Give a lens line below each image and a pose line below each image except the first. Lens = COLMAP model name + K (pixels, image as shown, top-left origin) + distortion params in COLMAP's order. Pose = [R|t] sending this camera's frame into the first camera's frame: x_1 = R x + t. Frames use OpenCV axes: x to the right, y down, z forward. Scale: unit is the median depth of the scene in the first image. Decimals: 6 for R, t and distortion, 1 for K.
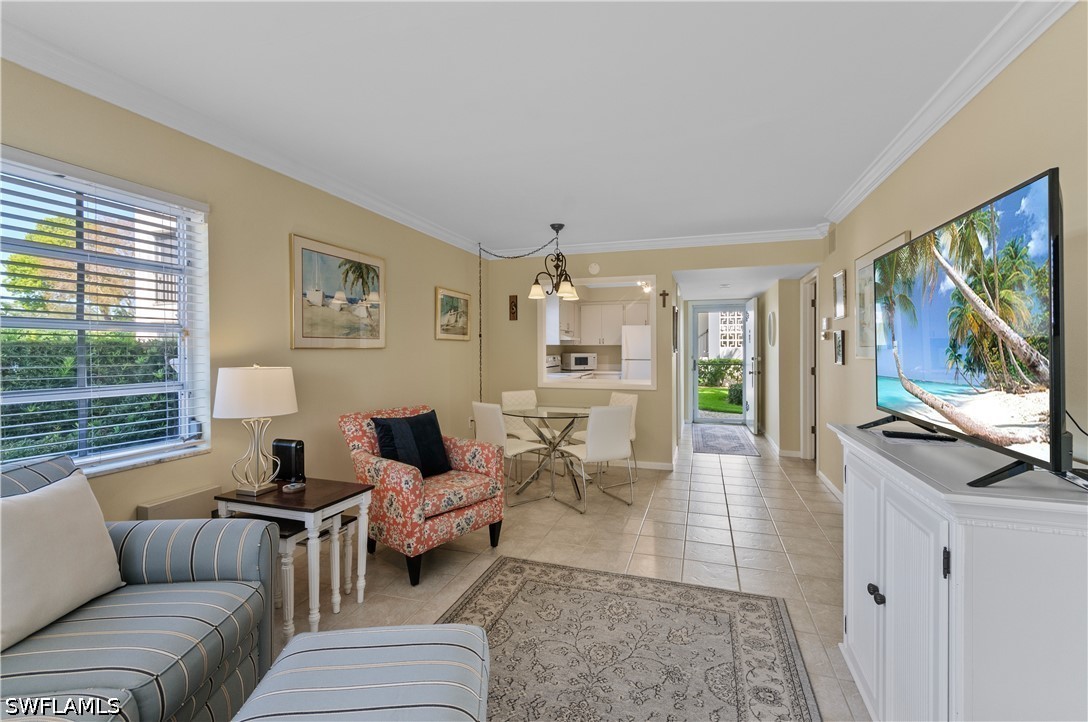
lens RADIAL K [[484.4, 0, 543.2], [0, 484.4, 352.6], [0, 0, 1]] dist [-0.000783, 0.000187]
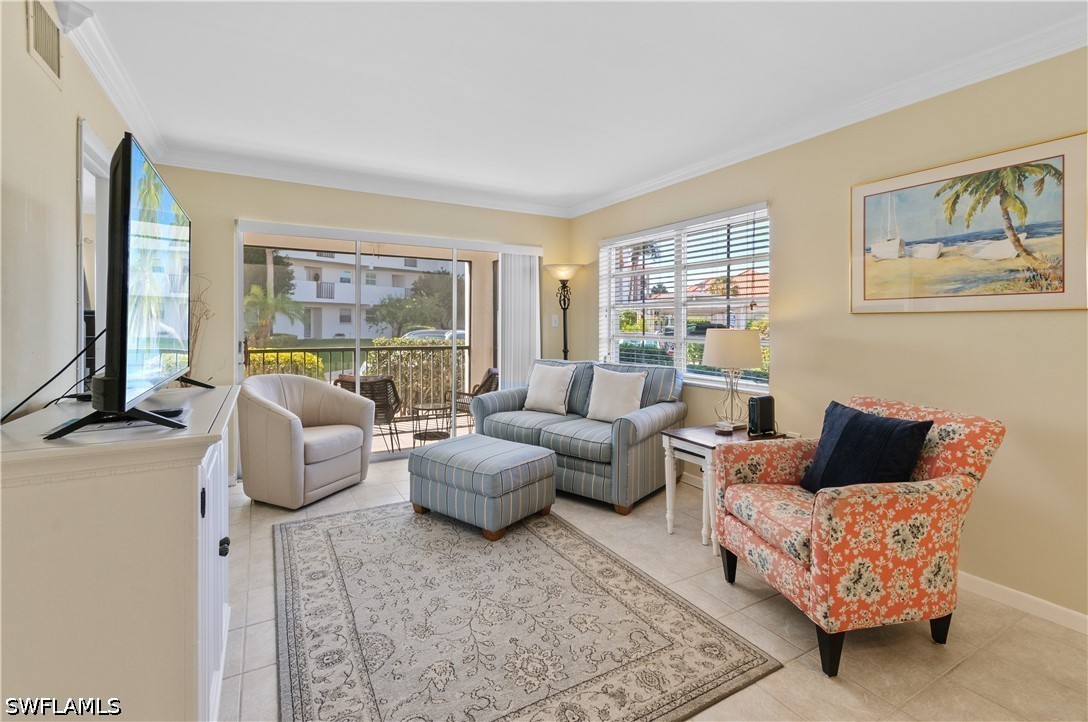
lens RADIAL K [[490.2, 0, 547.7], [0, 490.2, 326.3], [0, 0, 1]] dist [-0.000573, -0.000039]
pose [[-0.666605, 0.004938, -0.745395, 0.370754], [-0.007812, 0.999877, 0.013610, 0.005194], [0.745371, 0.014896, -0.666484, 0.810534]]
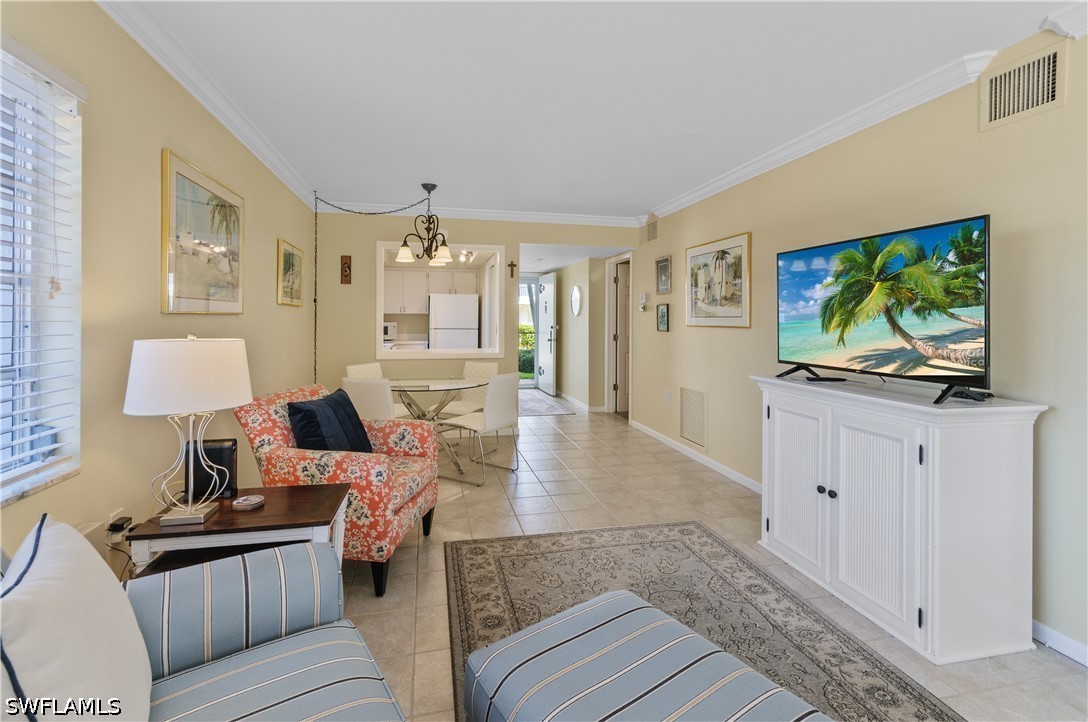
lens RADIAL K [[496.4, 0, 541.4], [0, 496.4, 317.4], [0, 0, 1]] dist [0.000058, -0.000088]
pose [[0.856300, 0.007698, 0.516422, -0.287805], [-0.002746, 0.999943, -0.010351, 0.002784], [-0.516472, 0.007445, 0.856272, 0.068252]]
